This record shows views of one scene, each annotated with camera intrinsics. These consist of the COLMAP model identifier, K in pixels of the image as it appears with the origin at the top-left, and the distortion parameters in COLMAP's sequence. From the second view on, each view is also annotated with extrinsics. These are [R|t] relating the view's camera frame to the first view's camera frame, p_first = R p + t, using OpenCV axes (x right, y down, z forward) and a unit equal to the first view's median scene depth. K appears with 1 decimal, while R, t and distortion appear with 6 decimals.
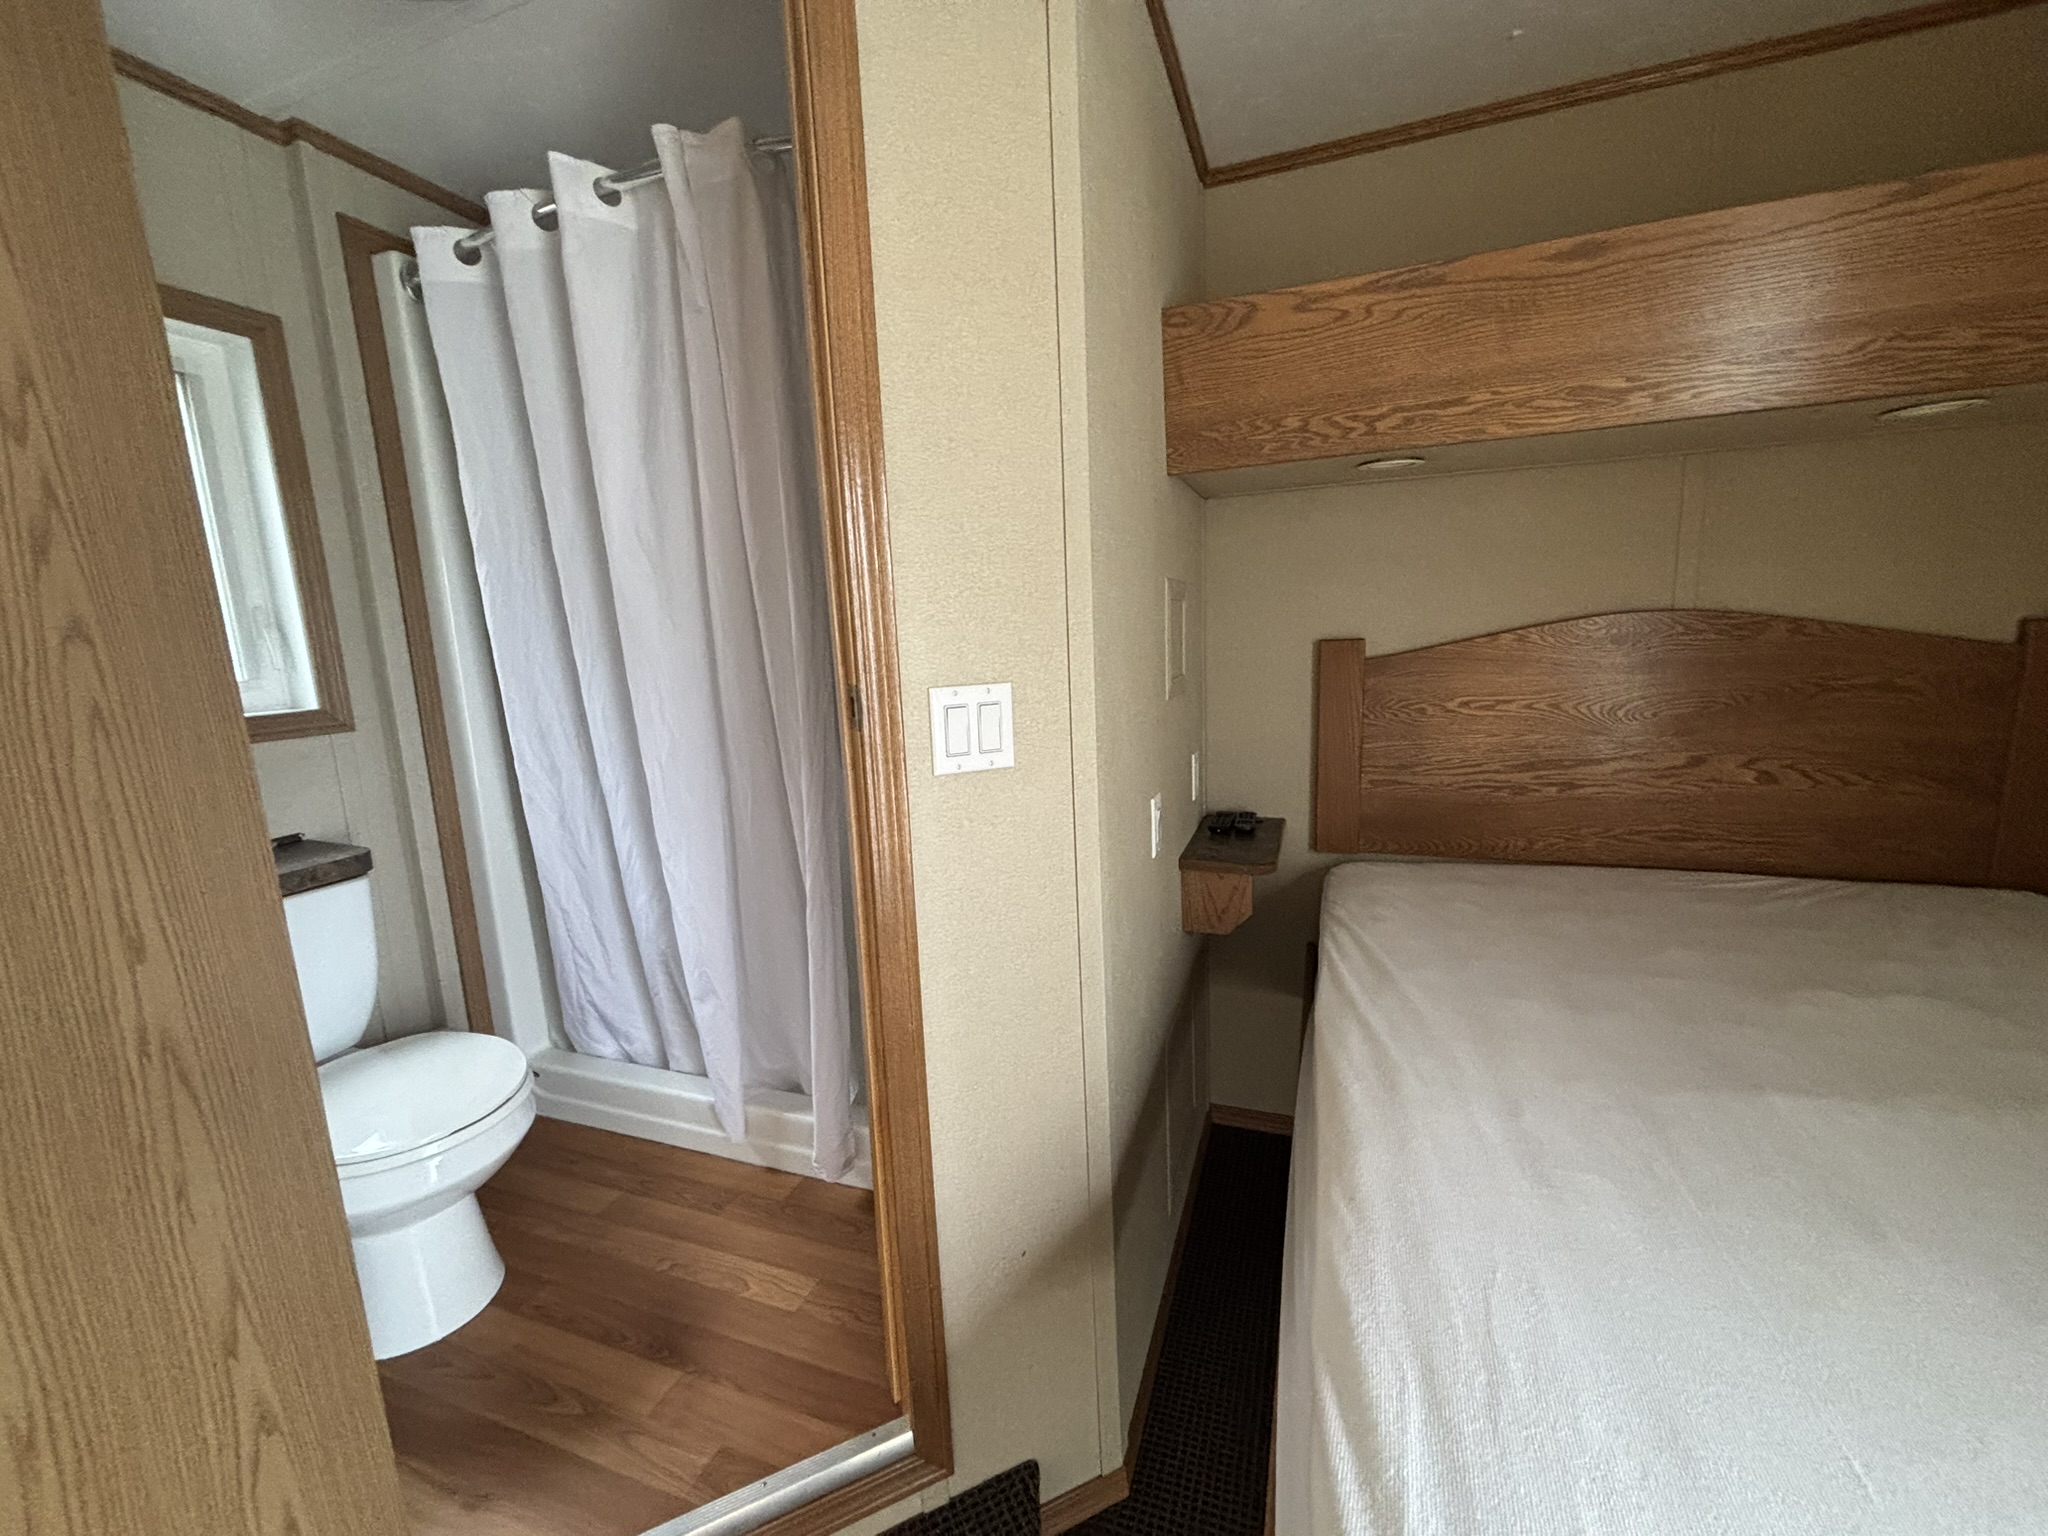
lens RADIAL K [[833.7, 0, 1008.2], [0, 833.7, 775.9], [0, 0, 1]] dist [0.000804, -0.000909]
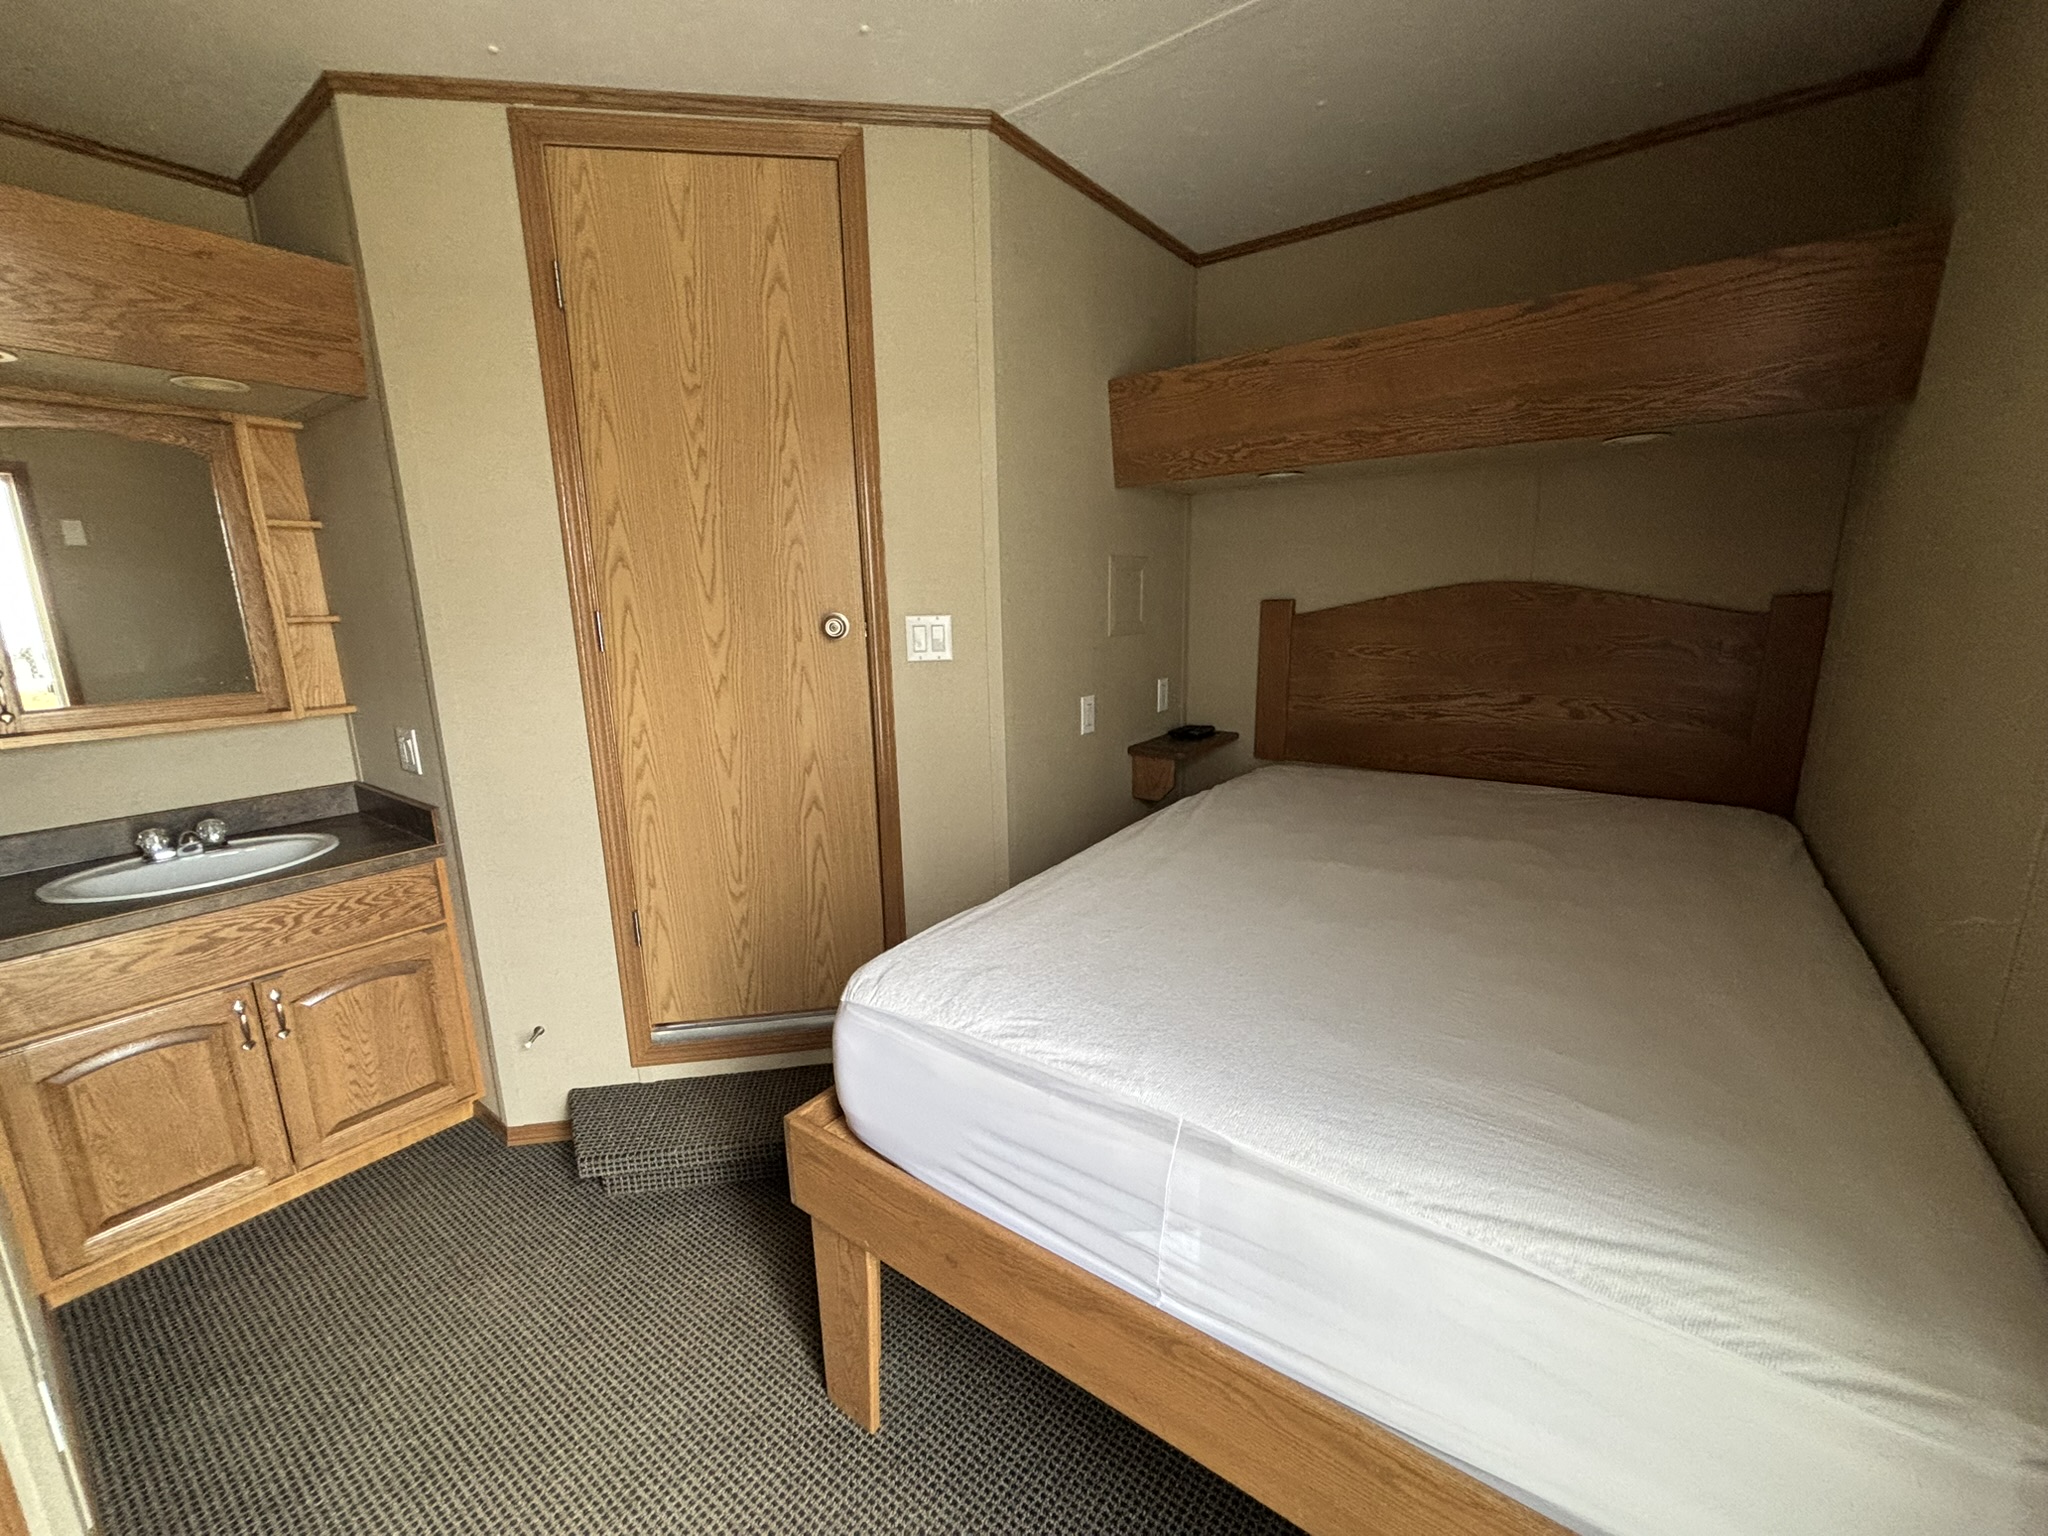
lens RADIAL K [[833.7, 0, 1009.6], [0, 833.7, 776.0], [0, 0, 1]] dist [0.000804, -0.000909]
pose [[0.960908, 0.080580, -0.264883, 0.494316], [-0.068017, 0.996096, 0.056279, 0.102400], [0.268384, -0.036062, 0.962637, -0.589575]]
